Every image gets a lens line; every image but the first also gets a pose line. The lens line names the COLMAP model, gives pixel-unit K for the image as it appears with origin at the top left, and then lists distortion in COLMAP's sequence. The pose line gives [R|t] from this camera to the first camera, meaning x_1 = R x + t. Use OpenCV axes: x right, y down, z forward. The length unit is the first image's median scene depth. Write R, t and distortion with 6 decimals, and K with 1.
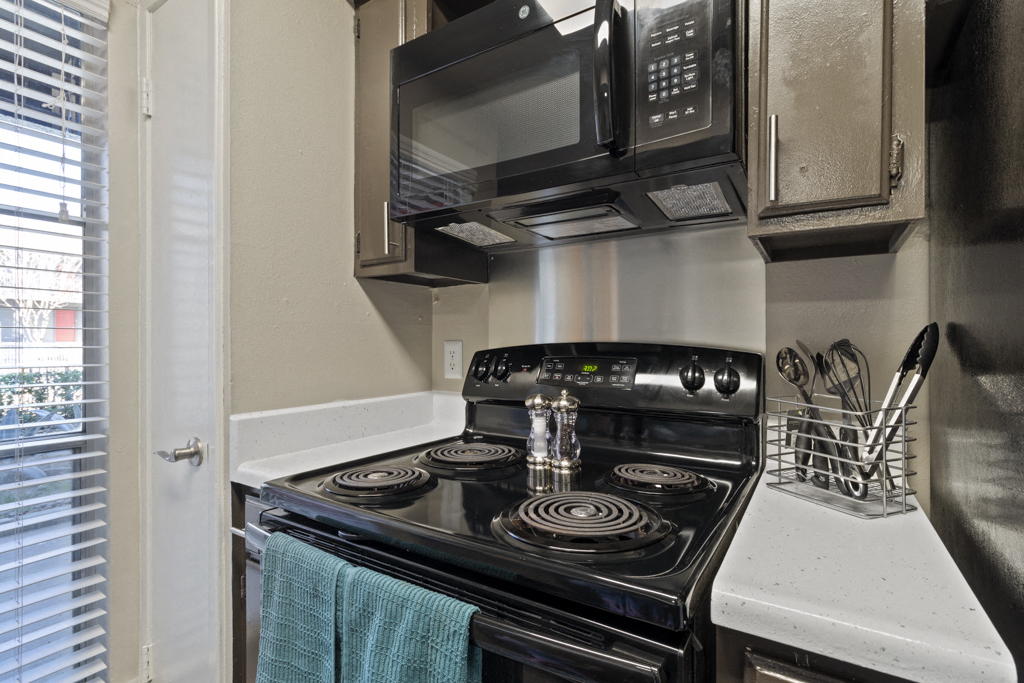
lens RADIAL K [[489.2, 0, 510.5], [0, 489.2, 345.9], [0, 0, 1]] dist [-0.000201, -0.000020]
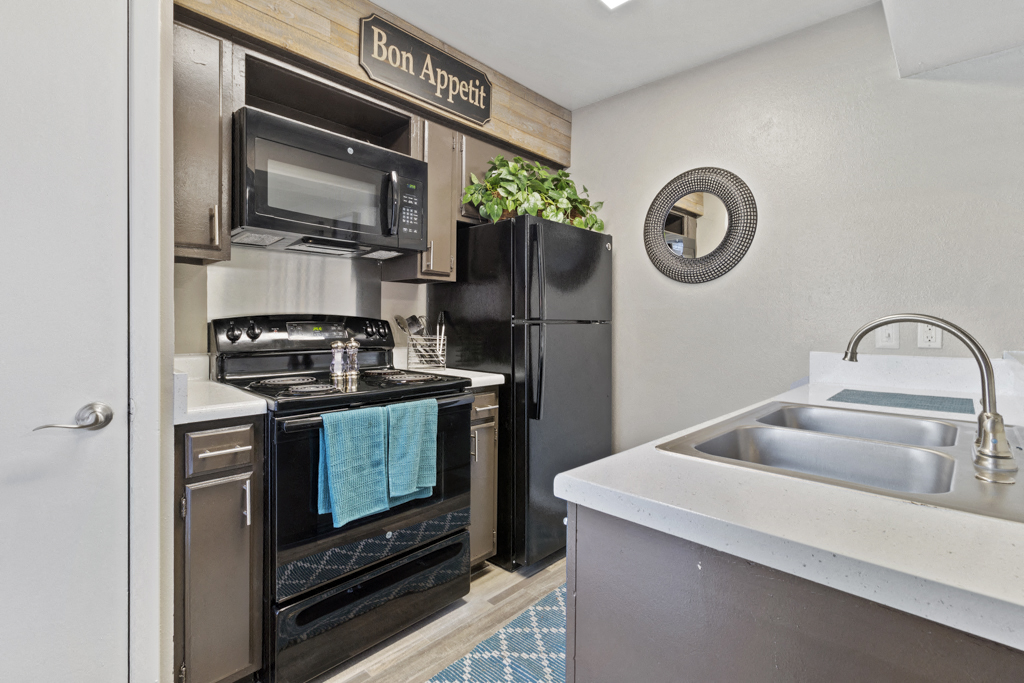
lens RADIAL K [[475.2, 0, 513.2], [0, 475.2, 330.6], [0, 0, 1]] dist [-0.013577, 0.000115]
pose [[0.180771, -0.012112, 0.983451, -2.084060], [-0.004700, 0.999902, 0.013179, 0.038100], [-0.983514, -0.007004, 0.180696, -0.026351]]
